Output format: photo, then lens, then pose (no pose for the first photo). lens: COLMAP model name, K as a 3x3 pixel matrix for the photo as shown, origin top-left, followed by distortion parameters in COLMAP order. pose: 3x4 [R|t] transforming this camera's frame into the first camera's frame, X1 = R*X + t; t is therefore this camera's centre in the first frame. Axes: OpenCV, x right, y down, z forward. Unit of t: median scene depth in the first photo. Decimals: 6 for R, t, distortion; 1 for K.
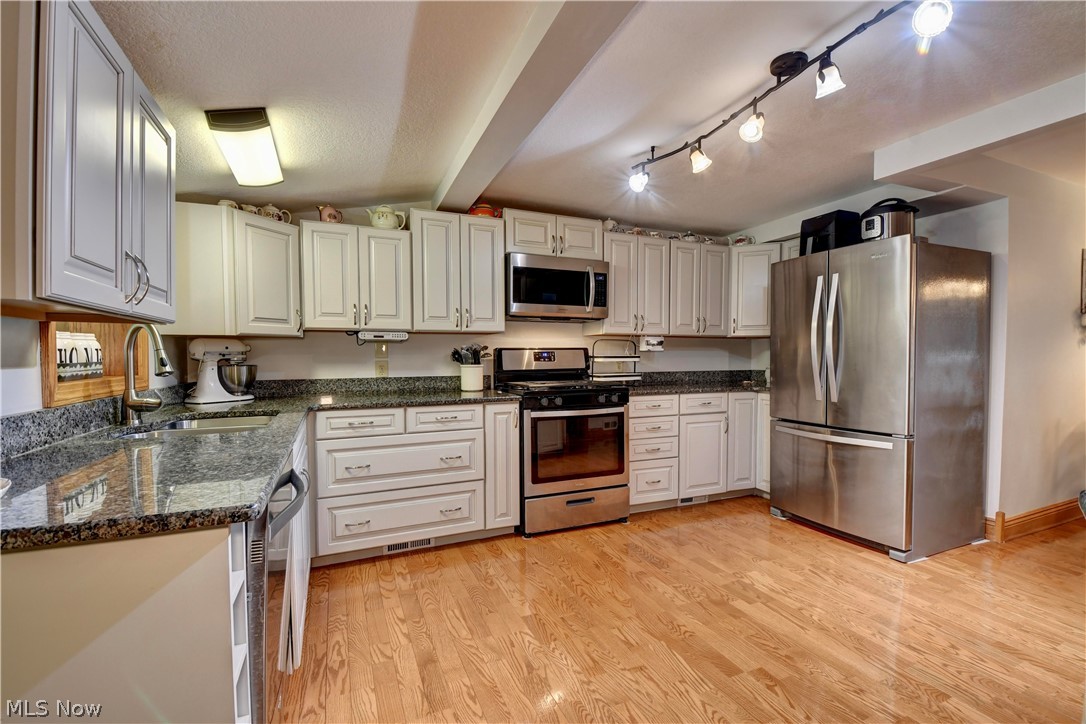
lens RADIAL K [[483.8, 0, 547.2], [0, 483.8, 367.9], [0, 0, 1]] dist [-0.004082, -0.001275]
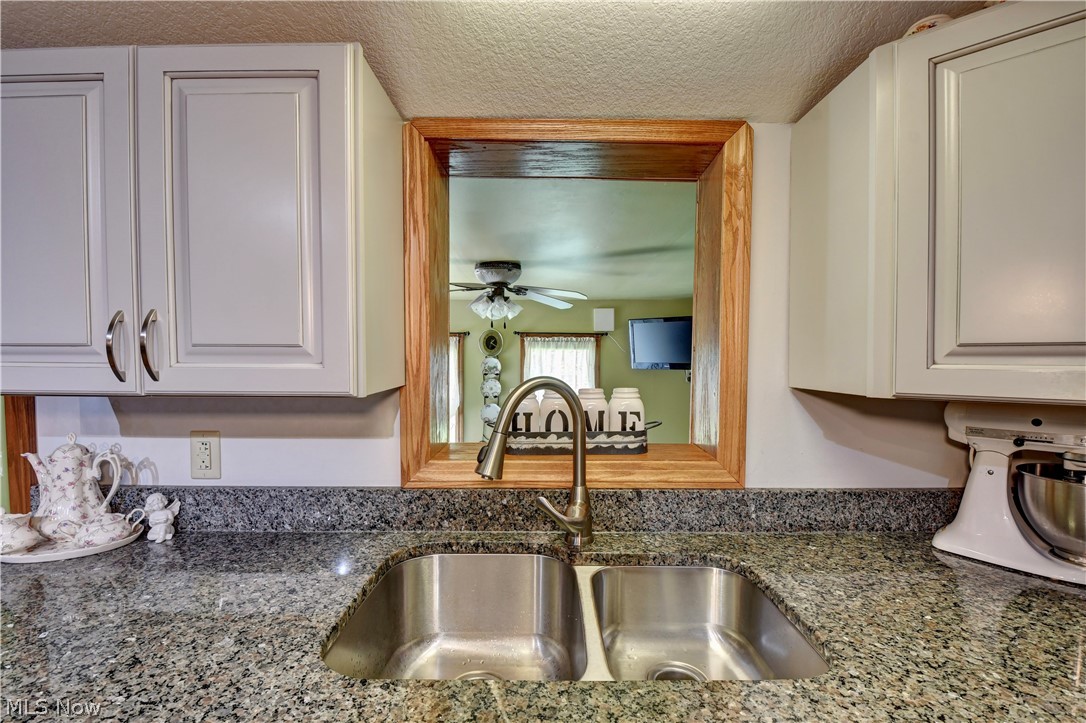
lens RADIAL K [[483.8, 0, 550.6], [0, 483.8, 359.6], [0, 0, 1]] dist [-0.004082, -0.001275]
pose [[-0.399570, 0.024281, -0.916381, -0.178095], [-0.030643, 0.998737, 0.039824, -0.086999], [0.916191, 0.043993, -0.398321, 0.750141]]
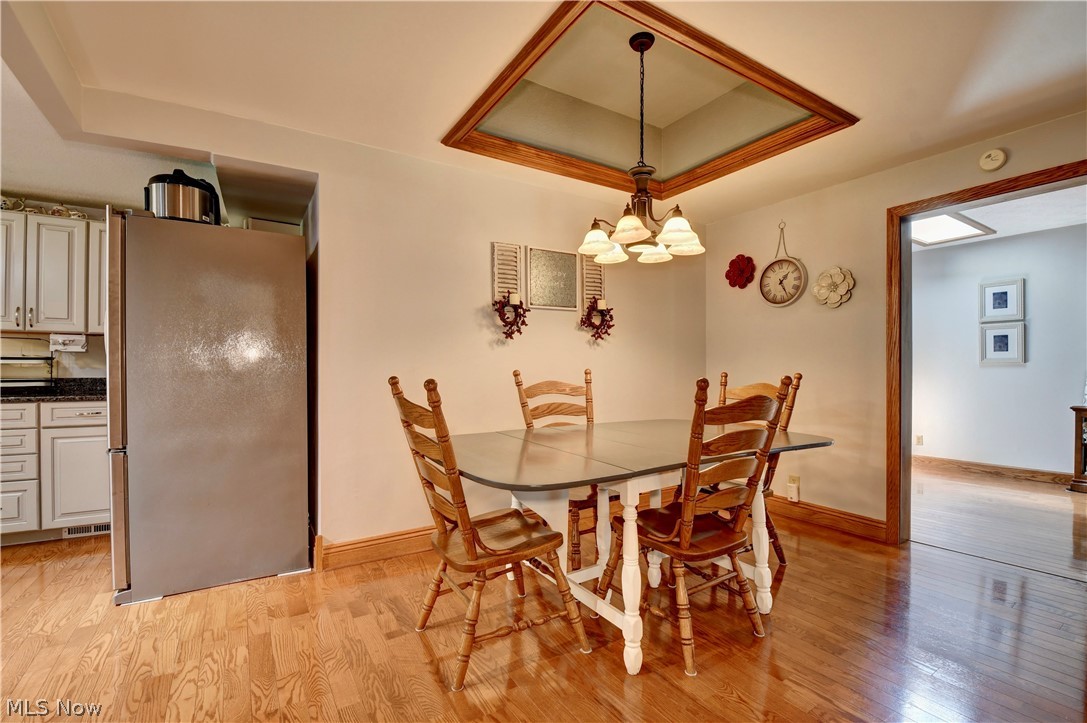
lens RADIAL K [[484.3, 0, 541.8], [0, 484.3, 369.9], [0, 0, 1]] dist [-0.004082, -0.001275]
pose [[0.989744, 0.000594, 0.142853, 1.195924], [0.002368, 0.999786, -0.020569, 0.020520], [-0.142835, 0.020697, 0.989530, 0.074070]]
